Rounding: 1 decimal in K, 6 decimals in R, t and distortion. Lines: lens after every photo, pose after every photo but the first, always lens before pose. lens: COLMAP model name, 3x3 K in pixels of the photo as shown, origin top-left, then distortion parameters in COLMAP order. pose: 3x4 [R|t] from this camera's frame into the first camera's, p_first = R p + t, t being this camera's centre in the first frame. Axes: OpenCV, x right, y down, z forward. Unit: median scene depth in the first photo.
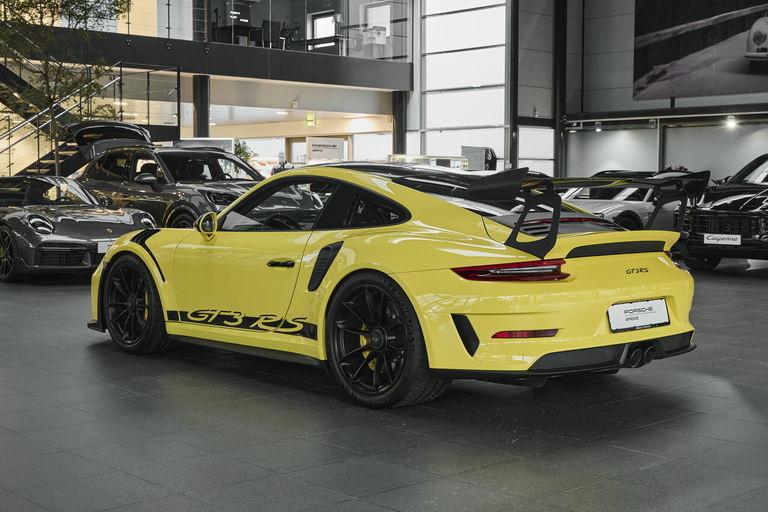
lens RADIAL K [[1149.5, 0, 382.5], [0, 1149.5, 258.8], [0, 0, 1]] dist [0.034810, 0.000000]
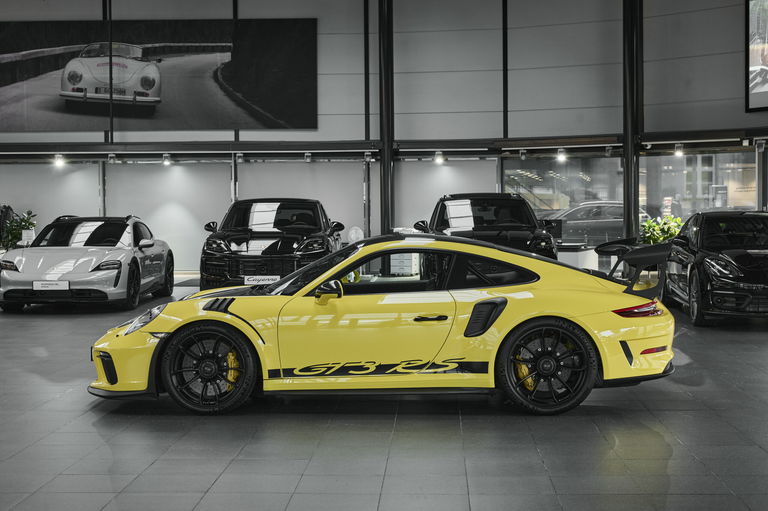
lens RADIAL K [[1348.3, 0, 383.6], [0, 1348.3, 254.1], [0, 0, 1]] dist [-0.051049, 0.000000]
pose [[0.692228, -0.035182, 0.720821, -1.117869], [0.055349, 0.998457, -0.004420, -0.058743], [-0.719554, 0.042956, 0.693107, 0.005267]]
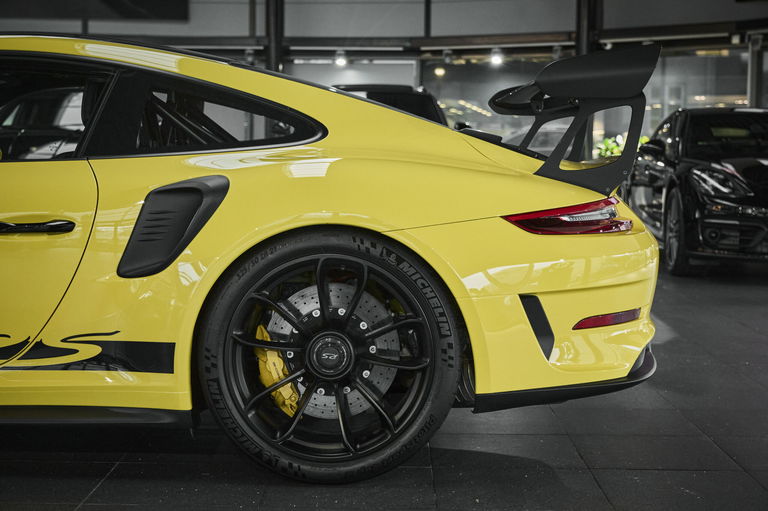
lens RADIAL K [[1348.3, 0, 385.6], [0, 1348.3, 255.5], [0, 0, 1]] dist [-0.051049, 0.000000]
pose [[0.669233, -0.048939, 0.741439, -0.384110], [0.036679, 0.998788, 0.032818, 0.002940], [-0.742147, 0.005232, 0.670217, 0.476545]]
